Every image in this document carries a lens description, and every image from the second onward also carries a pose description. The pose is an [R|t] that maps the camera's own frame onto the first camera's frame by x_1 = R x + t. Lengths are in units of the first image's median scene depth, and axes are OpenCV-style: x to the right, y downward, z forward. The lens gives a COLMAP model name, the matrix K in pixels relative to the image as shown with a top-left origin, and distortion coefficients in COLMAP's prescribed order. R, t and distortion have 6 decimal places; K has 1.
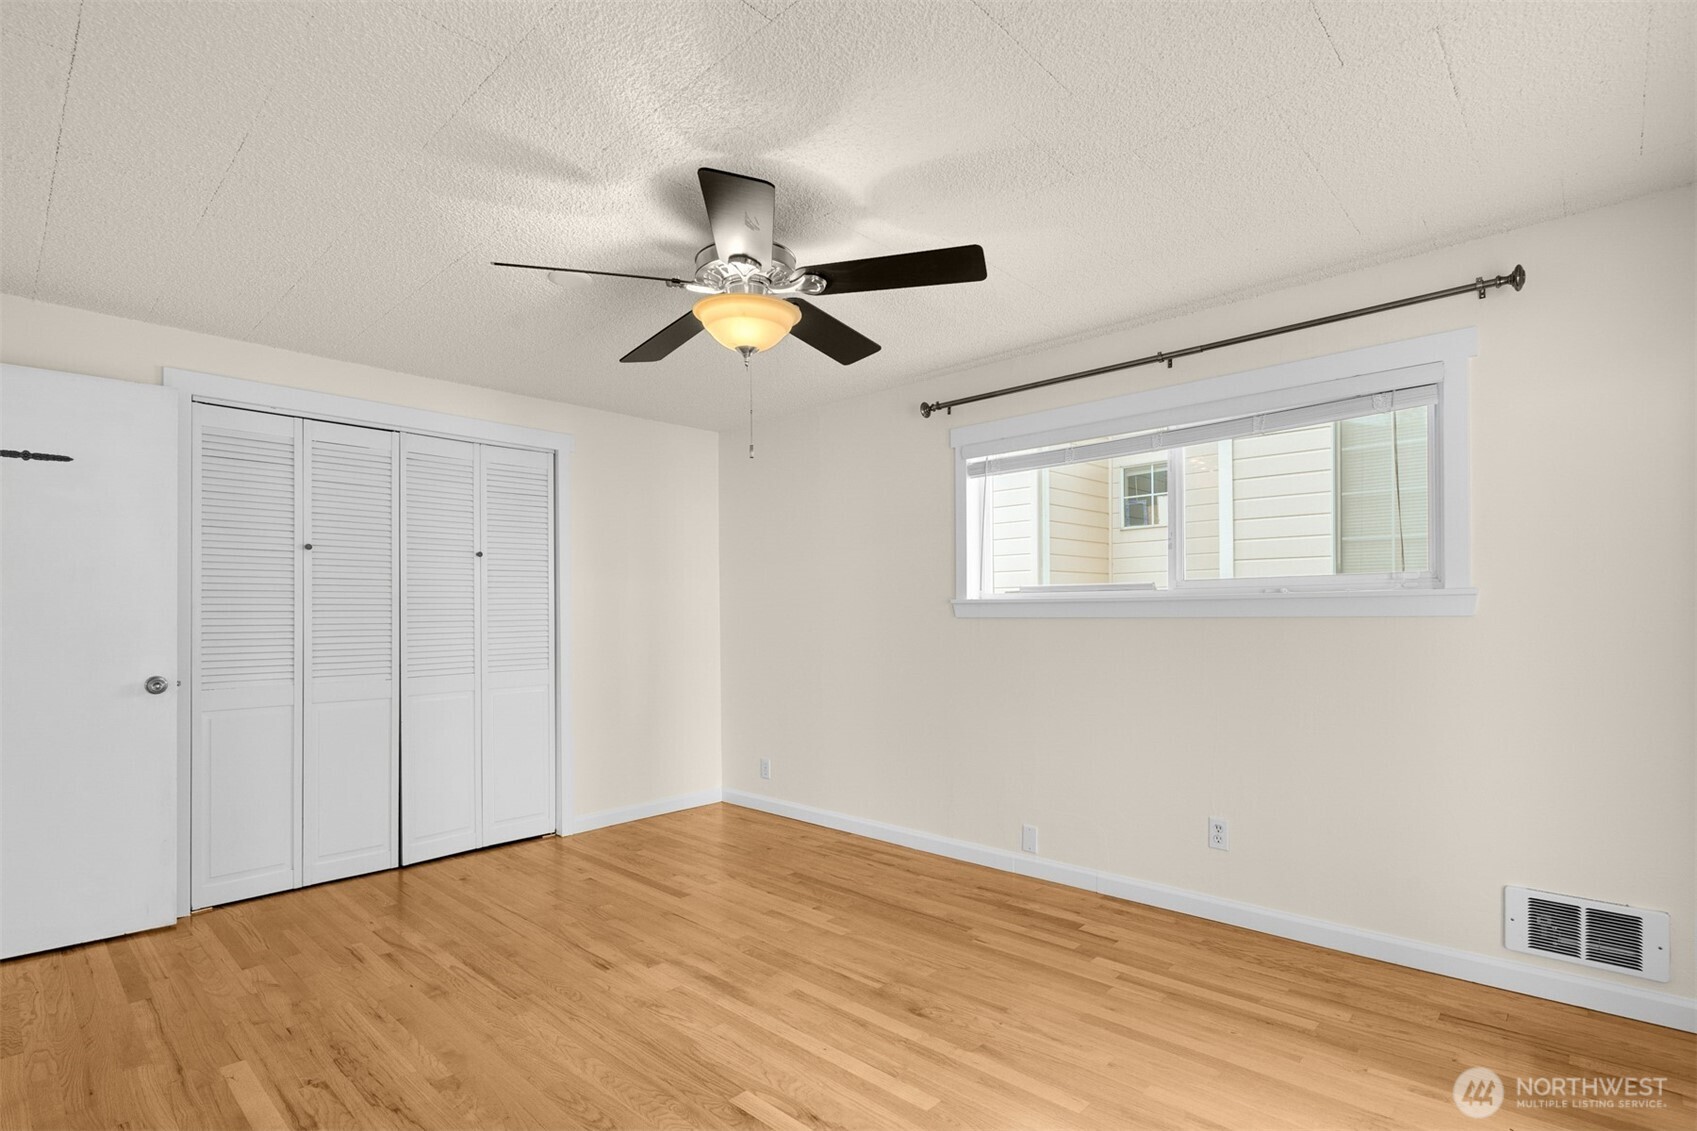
lens RADIAL K [[828.3, 0, 841.0], [0, 828.3, 601.3], [0, 0, 1]] dist [-0.000247, -0.001912]
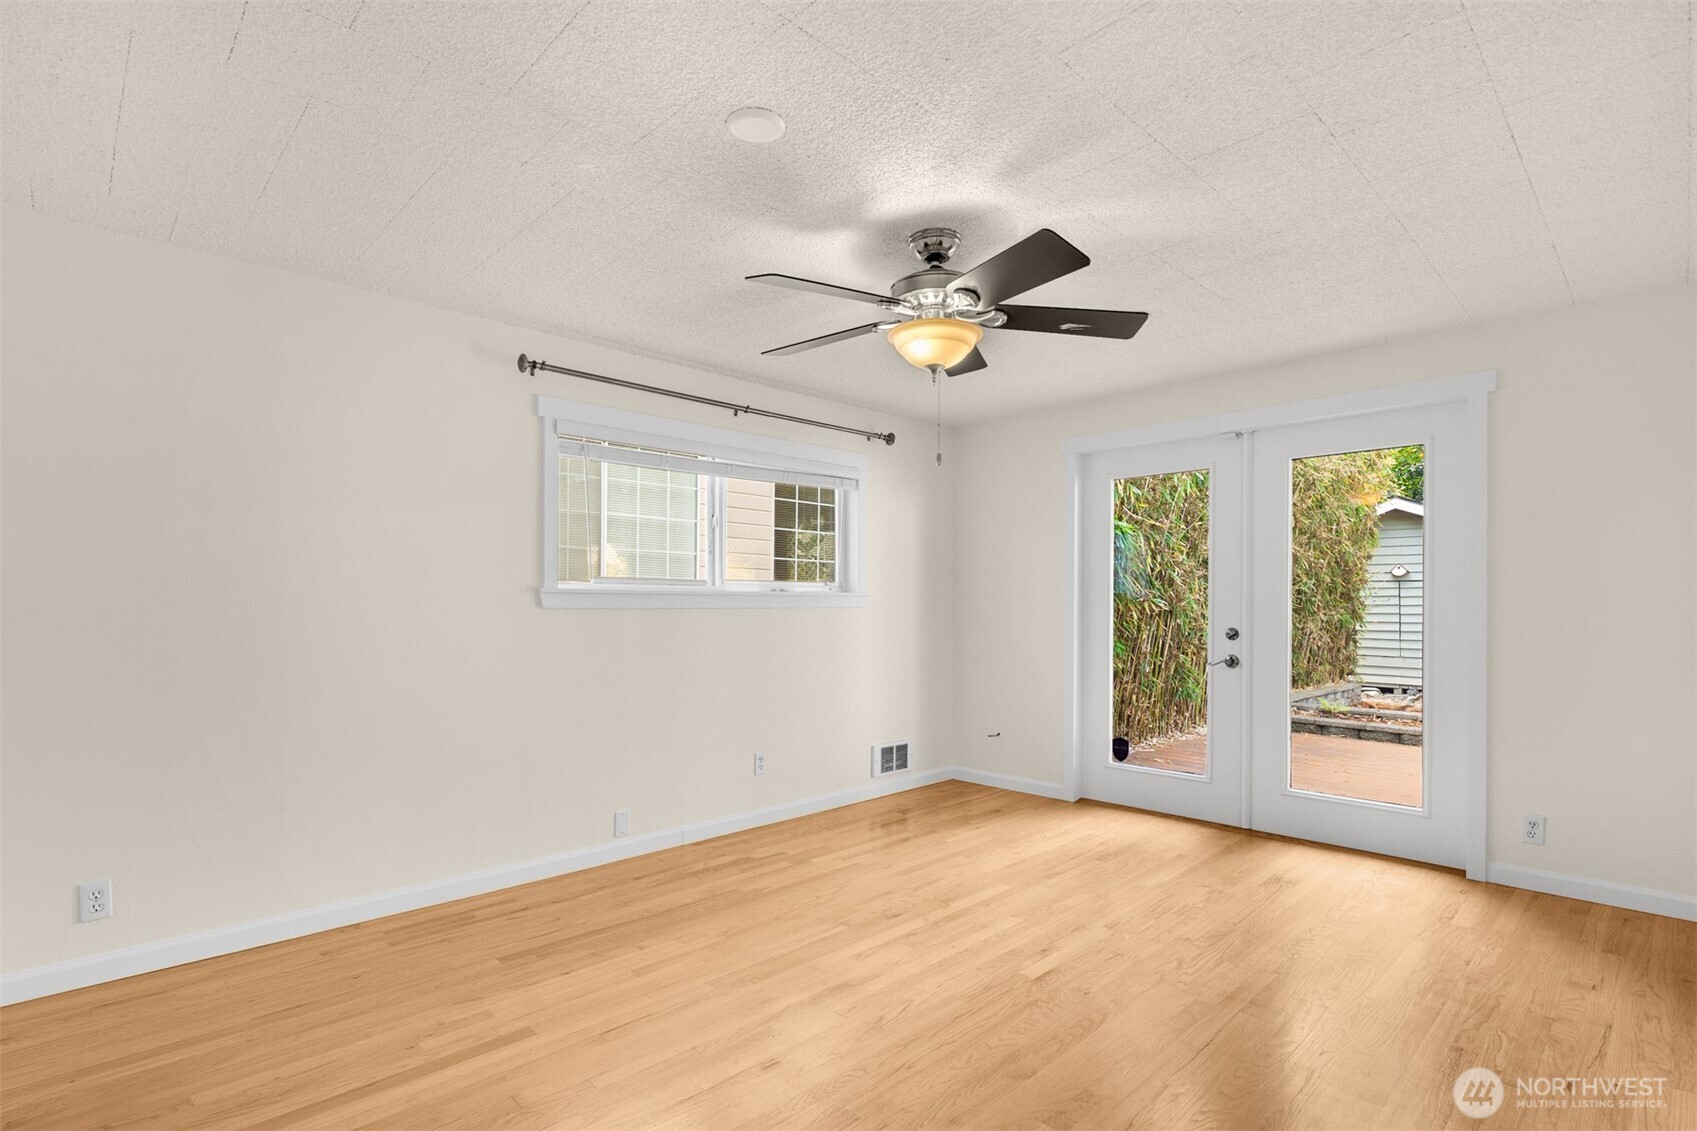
lens RADIAL K [[828.3, 0, 841.0], [0, 828.3, 601.3], [0, 0, 1]] dist [-0.000247, -0.001912]
pose [[0.034022, 0.013369, 0.999332, -0.971329], [-0.014117, 0.999817, -0.012895, 0.025102], [-0.999321, -0.013669, 0.034205, 0.853340]]
